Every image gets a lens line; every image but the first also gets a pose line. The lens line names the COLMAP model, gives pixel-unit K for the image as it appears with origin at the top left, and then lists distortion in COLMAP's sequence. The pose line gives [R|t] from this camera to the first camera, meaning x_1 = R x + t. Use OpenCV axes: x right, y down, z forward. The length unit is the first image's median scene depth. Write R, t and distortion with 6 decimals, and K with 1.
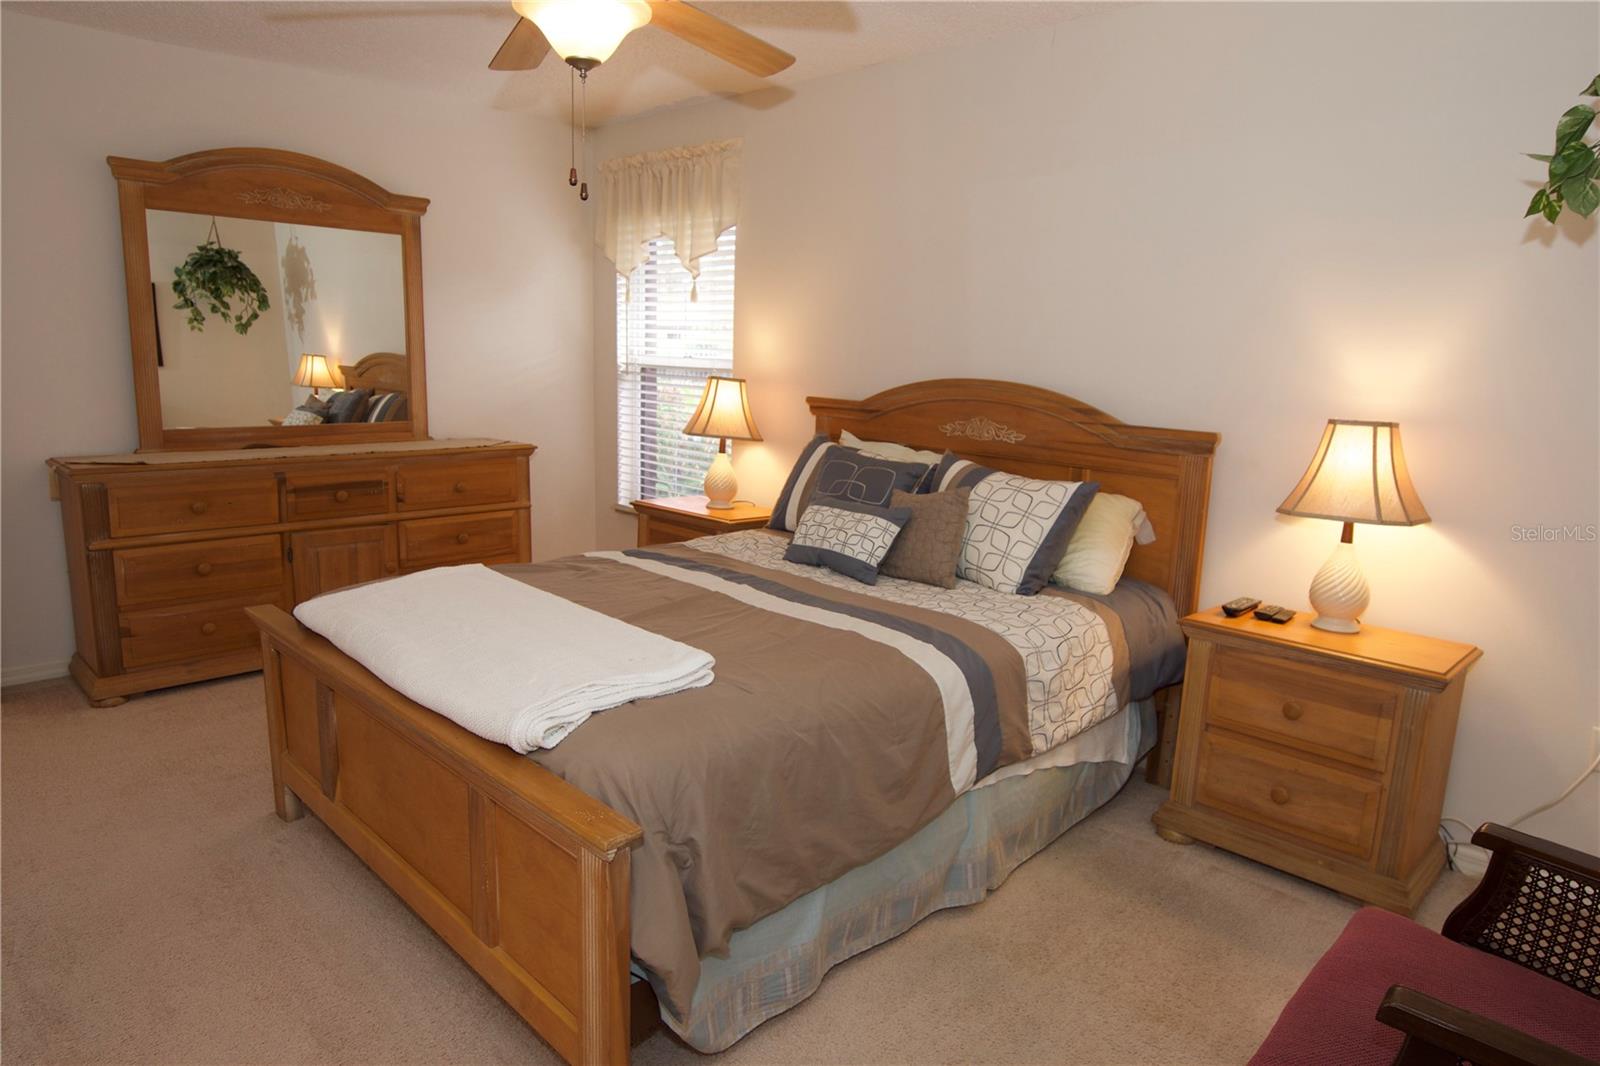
lens RADIAL K [[976.0, 0, 810.2], [0, 976.0, 532.8], [0, 0, 1]] dist [-0.012091, -0.005888]
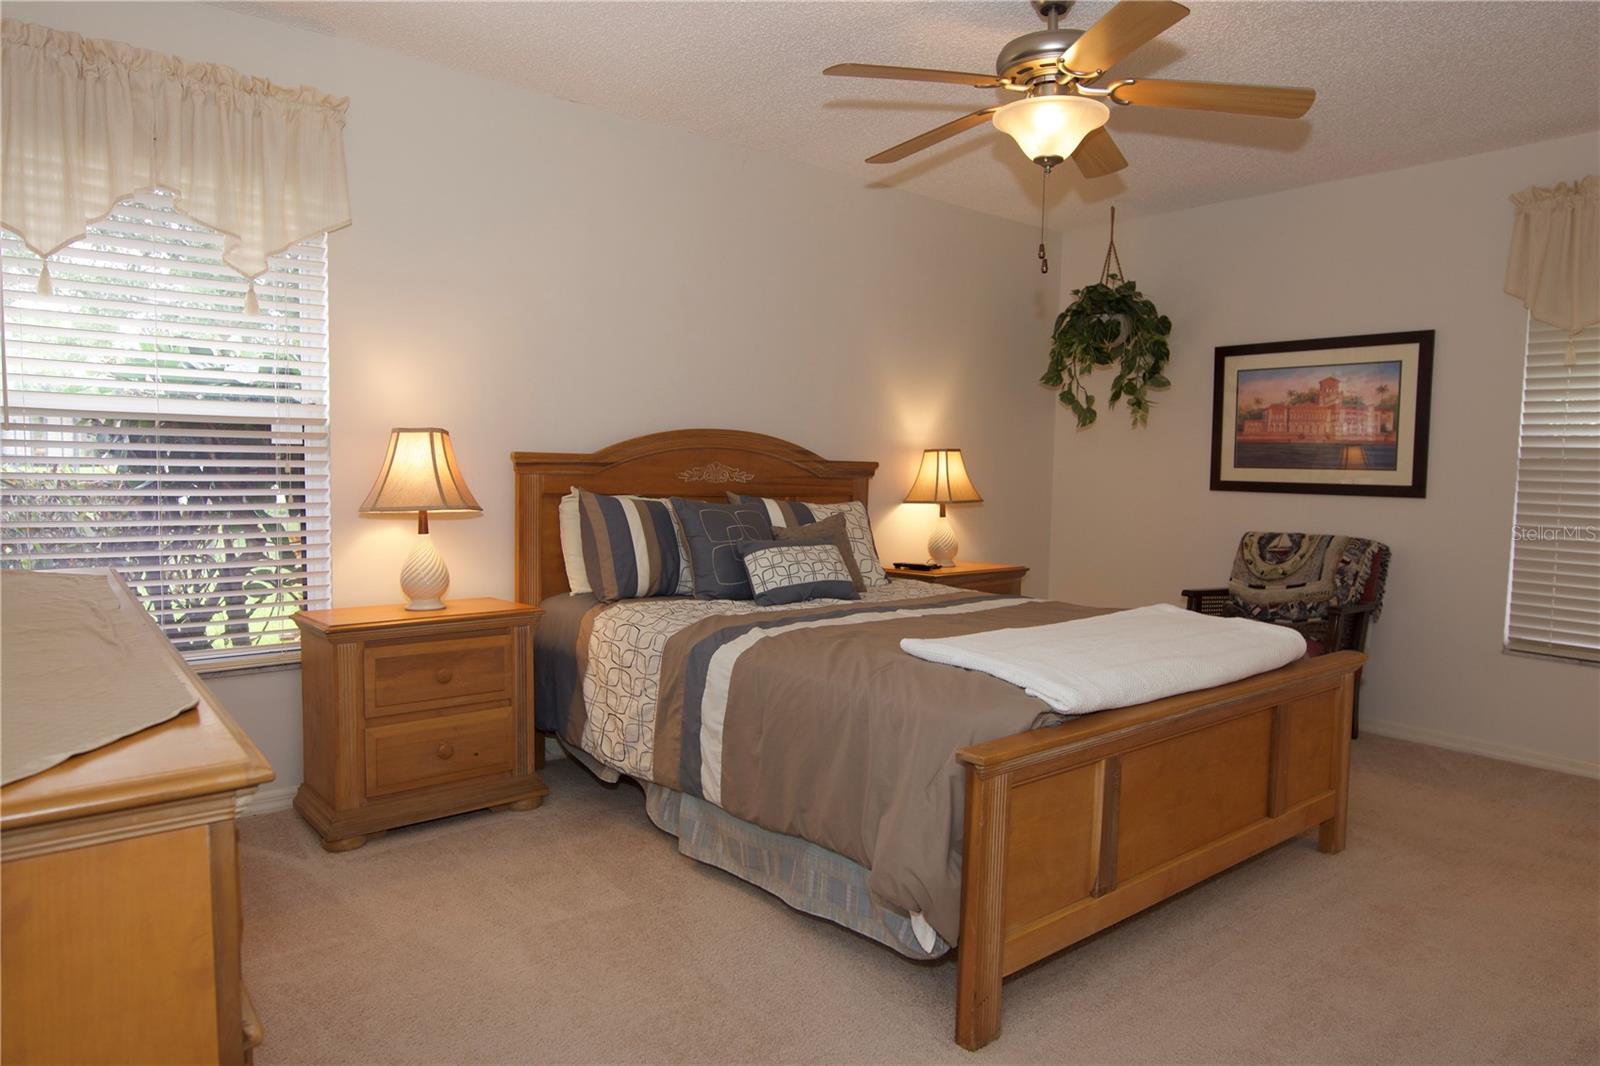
lens RADIAL K [[976.0, 0, 810.2], [0, 976.0, 532.8], [0, 0, 1]] dist [-0.012091, -0.005888]
pose [[0.108954, -0.101155, 0.988887, -0.979389], [0.169004, 0.982211, 0.081852, -0.116089], [-0.979575, 0.158208, 0.124112, 0.786025]]
